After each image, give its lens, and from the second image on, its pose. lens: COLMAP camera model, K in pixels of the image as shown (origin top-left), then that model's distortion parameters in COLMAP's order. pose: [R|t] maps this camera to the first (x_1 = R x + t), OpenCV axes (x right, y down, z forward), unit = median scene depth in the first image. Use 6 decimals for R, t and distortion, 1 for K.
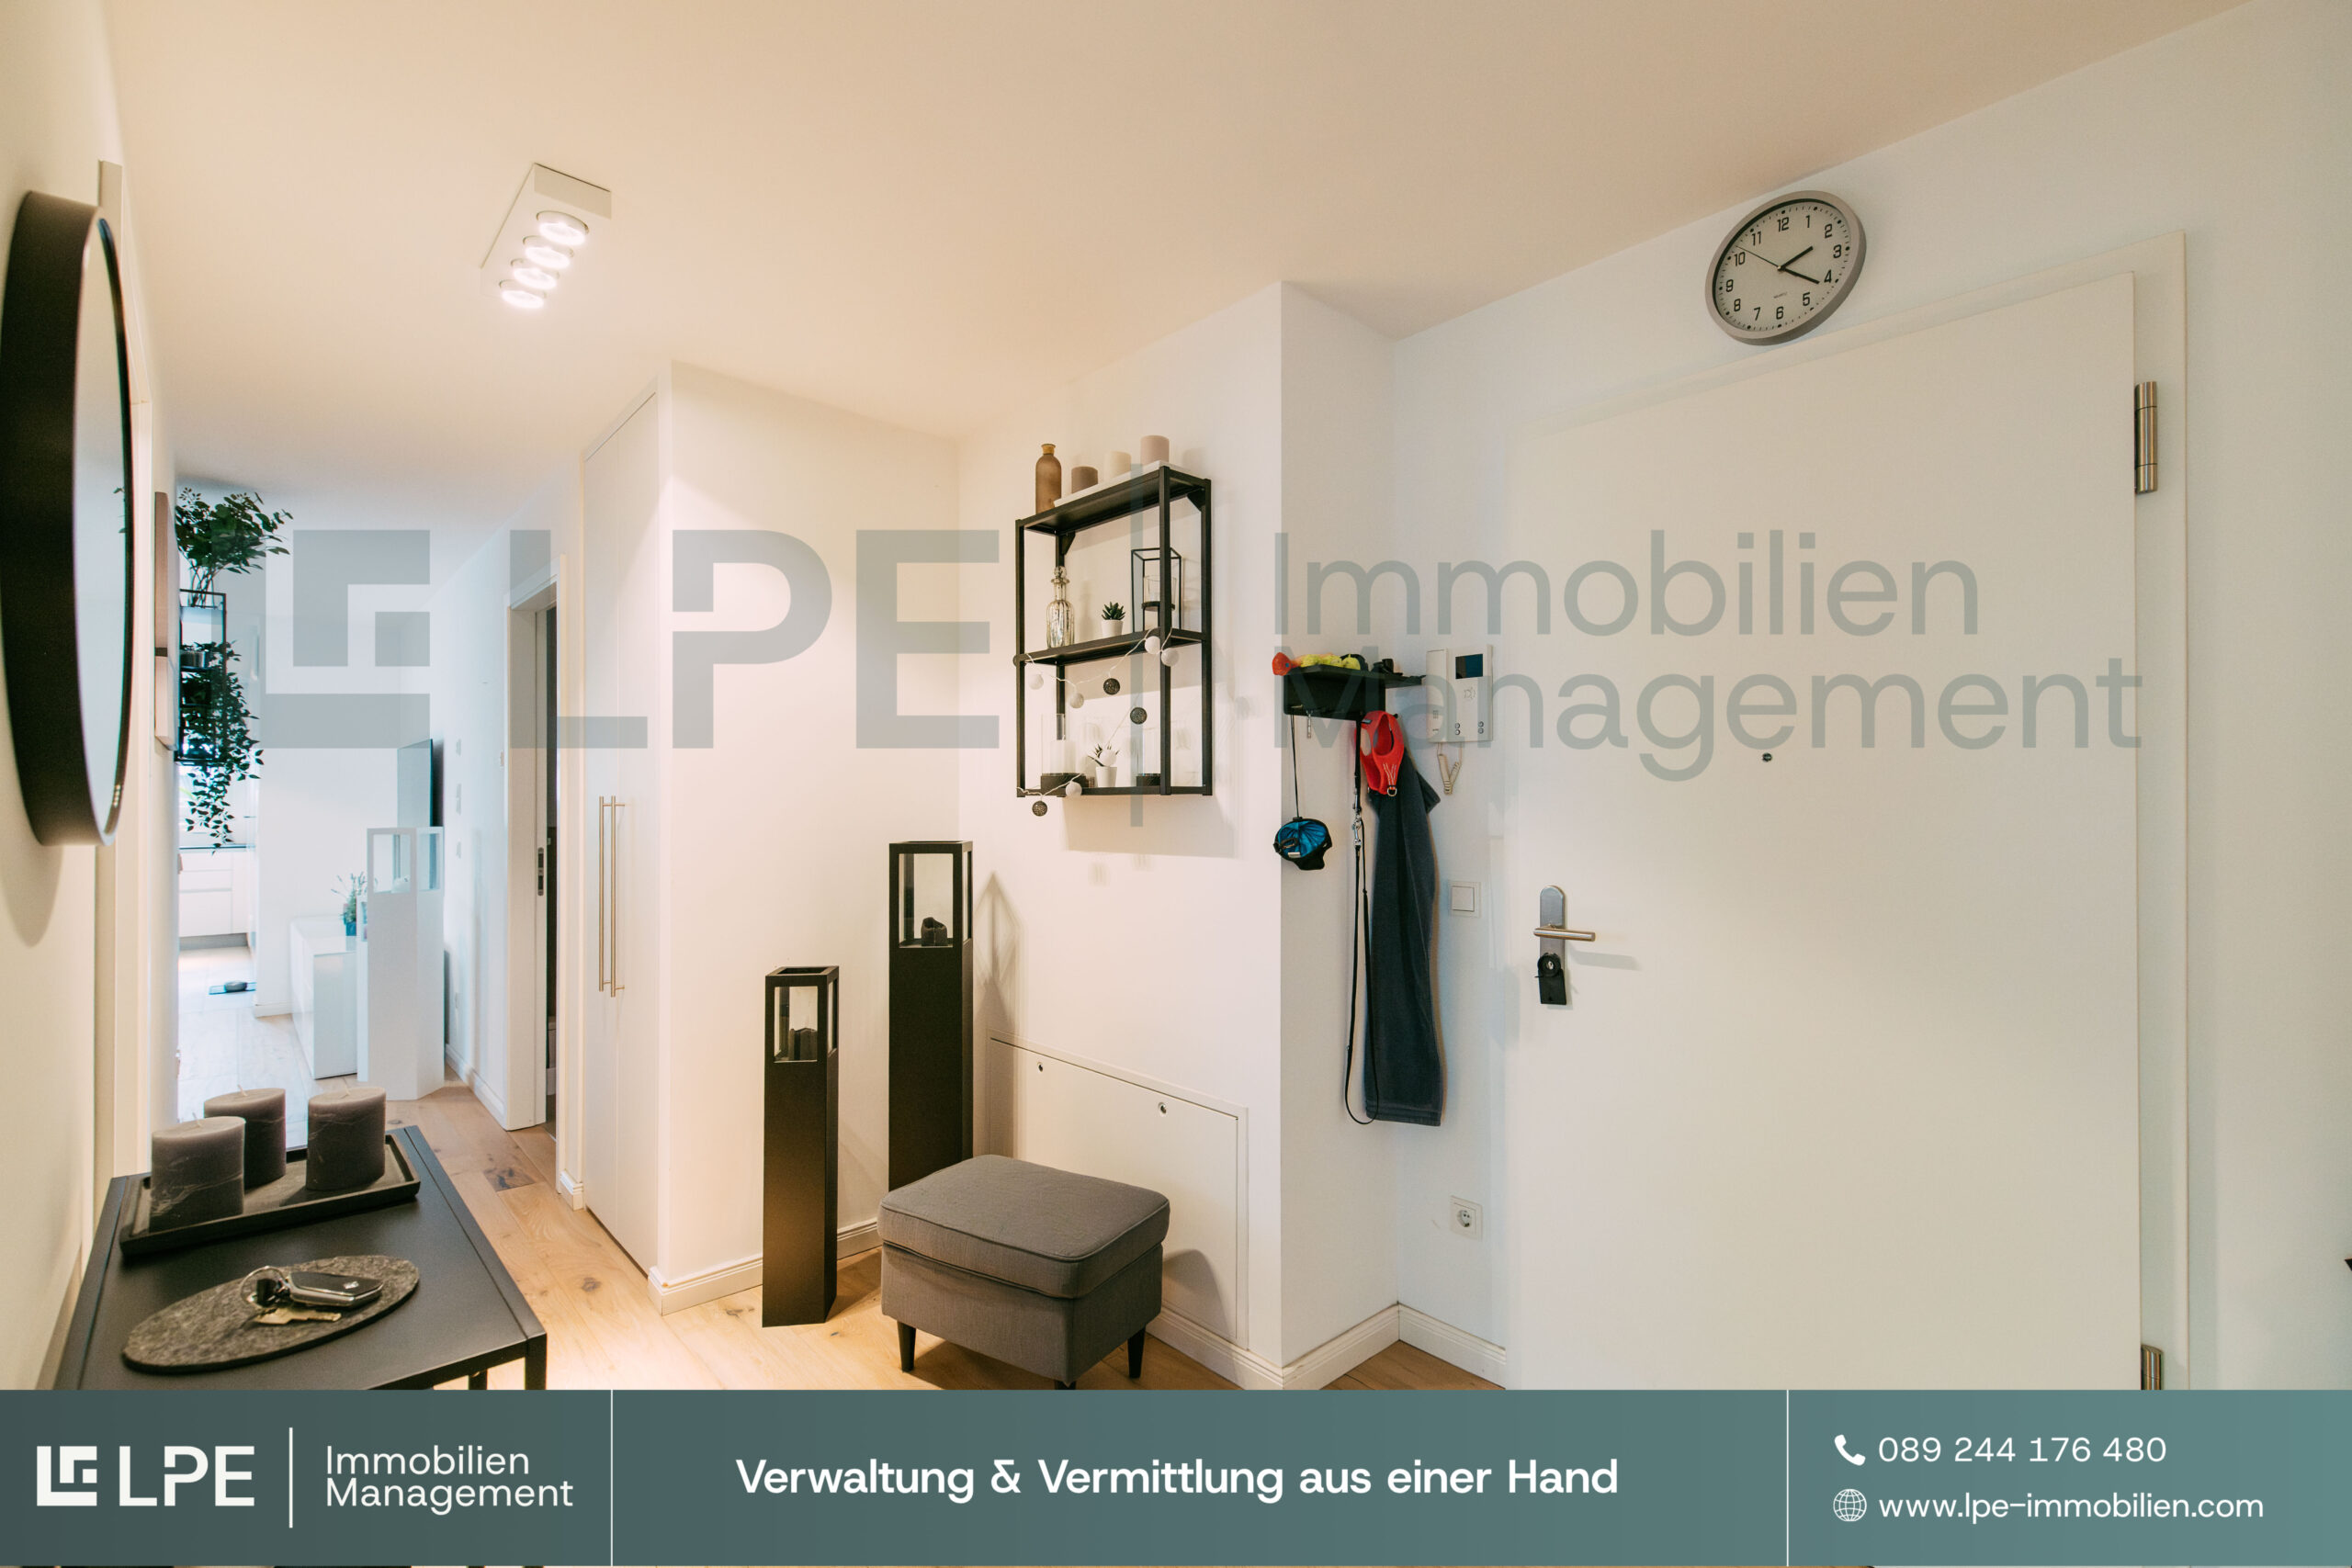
lens RADIAL K [[1041.2, 0, 1182.0], [0, 1041.2, 795.3], [0, 0, 1]] dist [-0.012532, -0.001523]
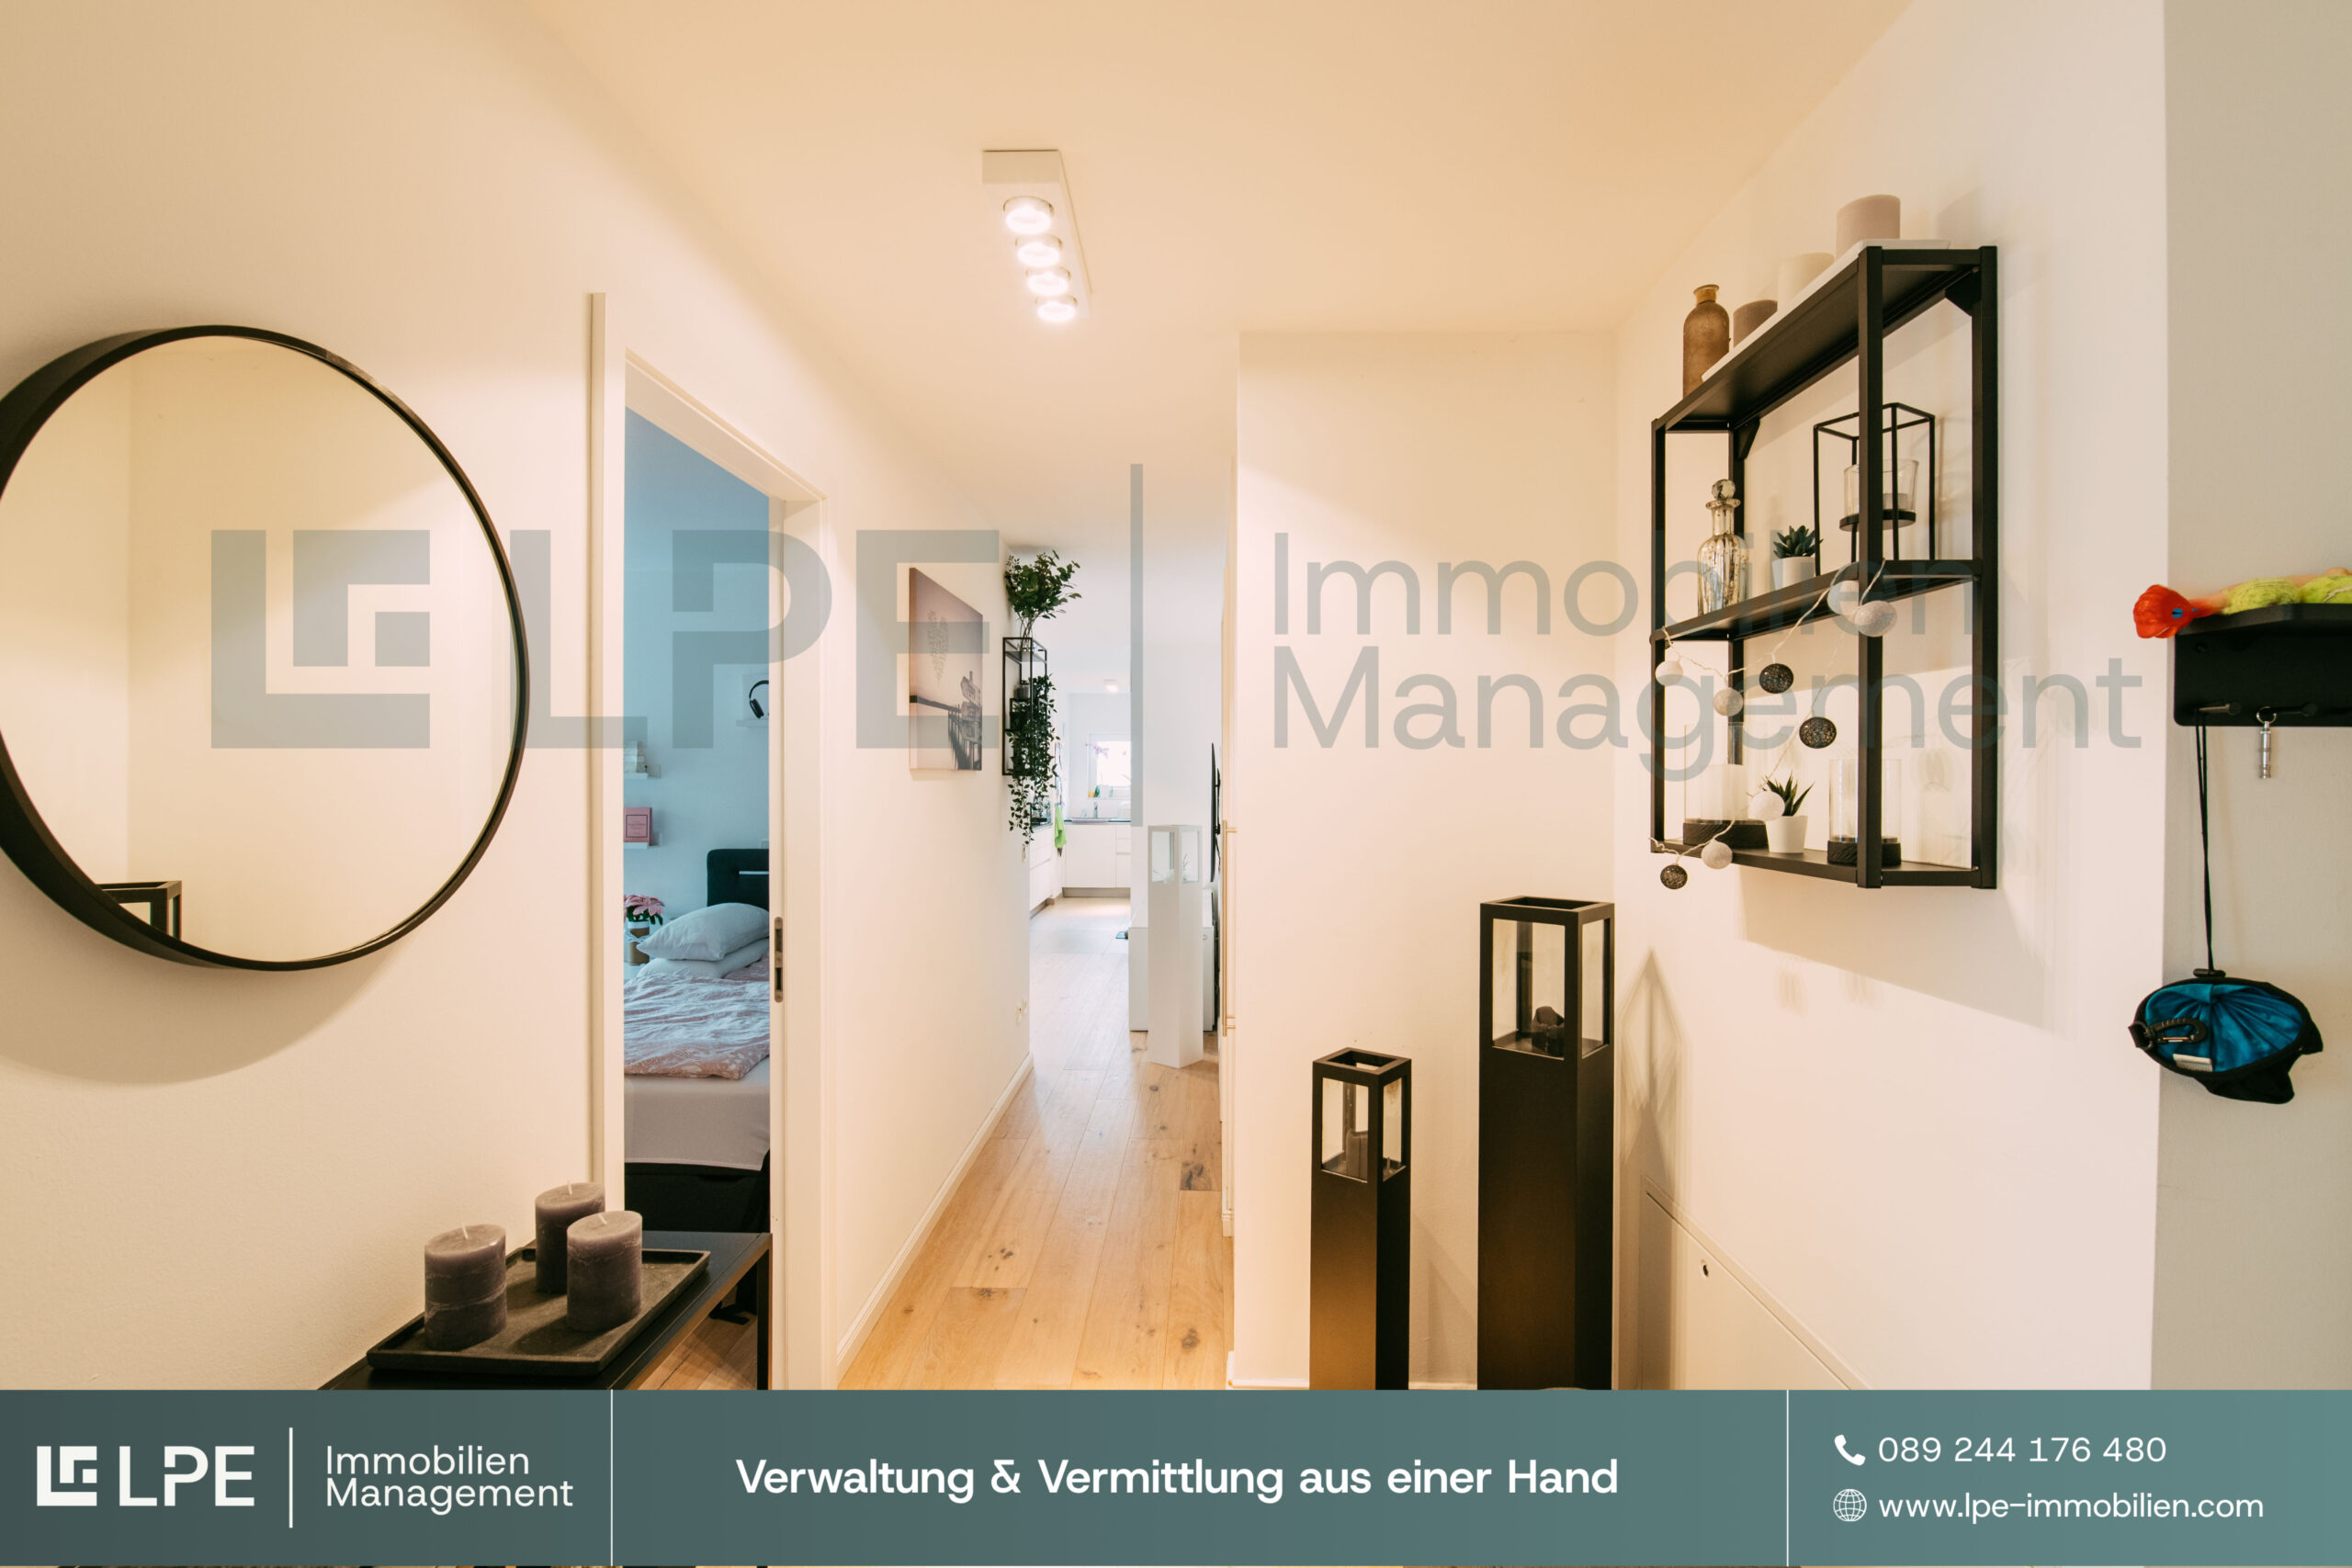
lens RADIAL K [[1041.2, 0, 1167.5], [0, 1041.2, 788.1], [0, 0, 1]] dist [-0.012532, -0.001523]
pose [[0.699732, 0.006748, -0.714374, 0.101380], [0.009542, 0.999778, 0.018791, -0.058957], [0.714342, -0.019966, 0.699512, 0.371794]]
